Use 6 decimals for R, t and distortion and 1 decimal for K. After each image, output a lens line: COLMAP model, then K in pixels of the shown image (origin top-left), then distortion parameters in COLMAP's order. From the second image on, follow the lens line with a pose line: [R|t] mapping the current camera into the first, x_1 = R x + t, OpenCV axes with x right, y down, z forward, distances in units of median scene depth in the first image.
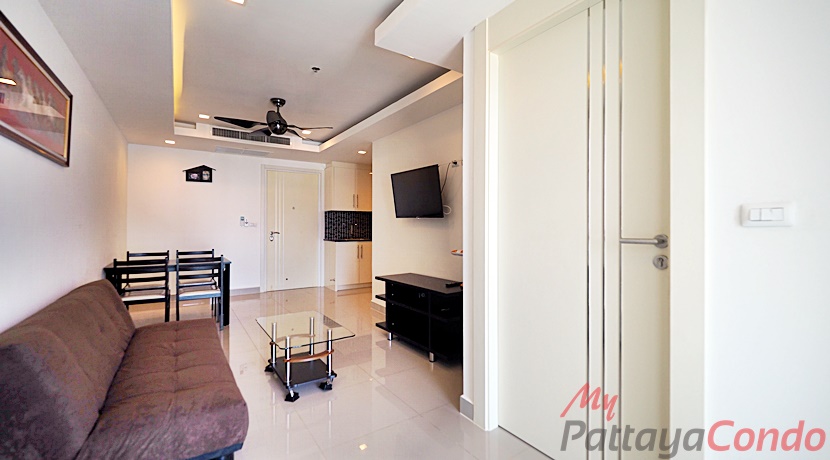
lens RADIAL K [[346.4, 0, 427.2], [0, 346.4, 224.5], [0, 0, 1]] dist [-0.011619, -0.000273]
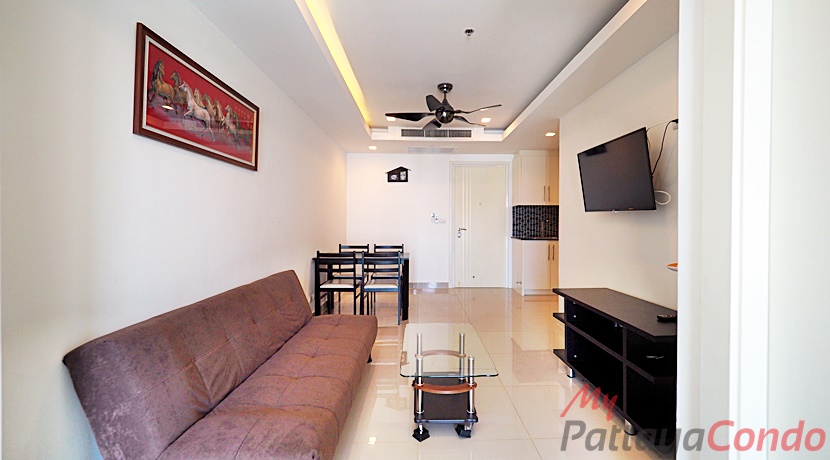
lens RADIAL K [[346.4, 0, 427.2], [0, 346.4, 224.5], [0, 0, 1]] dist [-0.011619, -0.000273]
pose [[0.833075, 0.004587, -0.553142, 0.036192], [0.001487, 0.999943, 0.010532, -0.000215], [0.553159, -0.009597, 0.833021, 0.181493]]
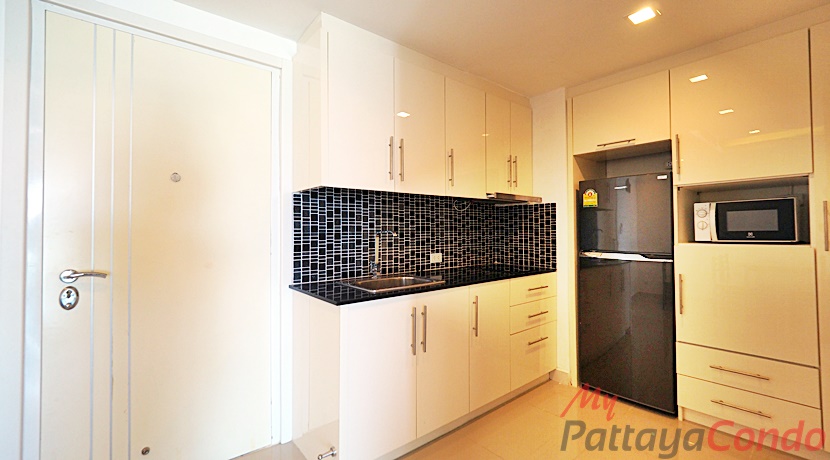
lens RADIAL K [[346.4, 0, 427.2], [0, 346.4, 224.5], [0, 0, 1]] dist [-0.011619, -0.000273]
pose [[0.995935, -0.008086, 0.089707, -0.331781], [0.009682, 0.999802, -0.017371, -0.006449], [-0.089549, 0.018169, 0.995817, 1.104604]]
